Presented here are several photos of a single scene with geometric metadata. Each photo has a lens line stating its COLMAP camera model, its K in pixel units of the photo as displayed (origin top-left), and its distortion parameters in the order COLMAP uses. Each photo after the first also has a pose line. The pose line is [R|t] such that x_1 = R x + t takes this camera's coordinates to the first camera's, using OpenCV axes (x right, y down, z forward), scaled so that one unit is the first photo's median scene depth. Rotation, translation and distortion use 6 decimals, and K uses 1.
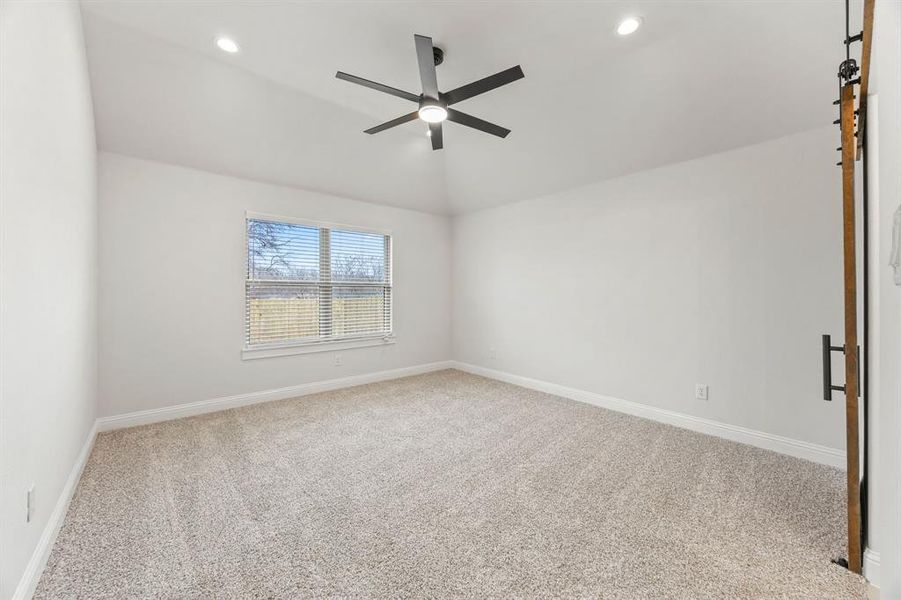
lens RADIAL K [[343.0, 0, 449.6], [0, 343.0, 298.6], [0, 0, 1]] dist [0.004323, -0.000839]
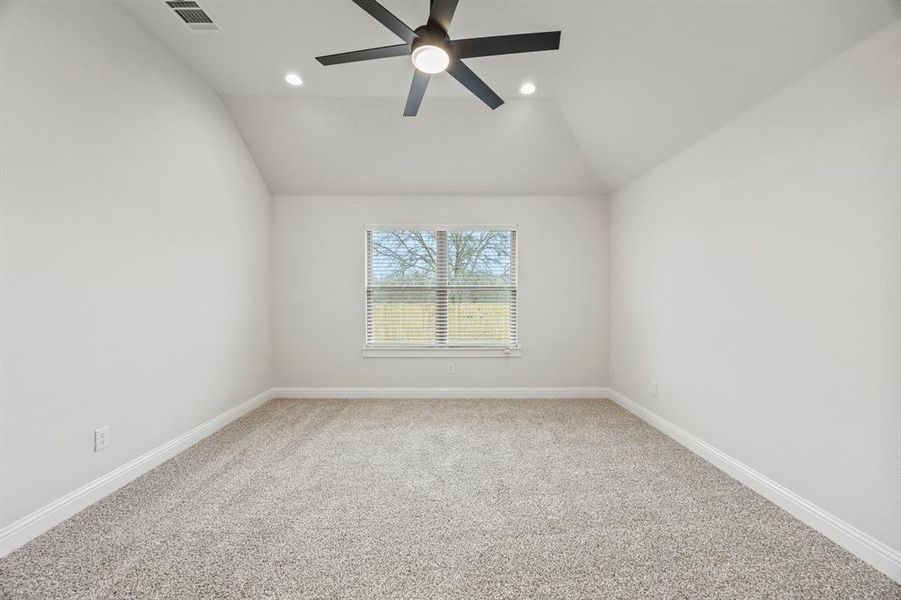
lens RADIAL K [[343.0, 0, 452.1], [0, 343.0, 302.6], [0, 0, 1]] dist [0.004323, -0.000839]
pose [[0.761403, 0.007295, -0.648238, 0.338709], [-0.008765, 0.999961, 0.000958, -0.003705], [0.648219, 0.004952, 0.761438, 0.322469]]
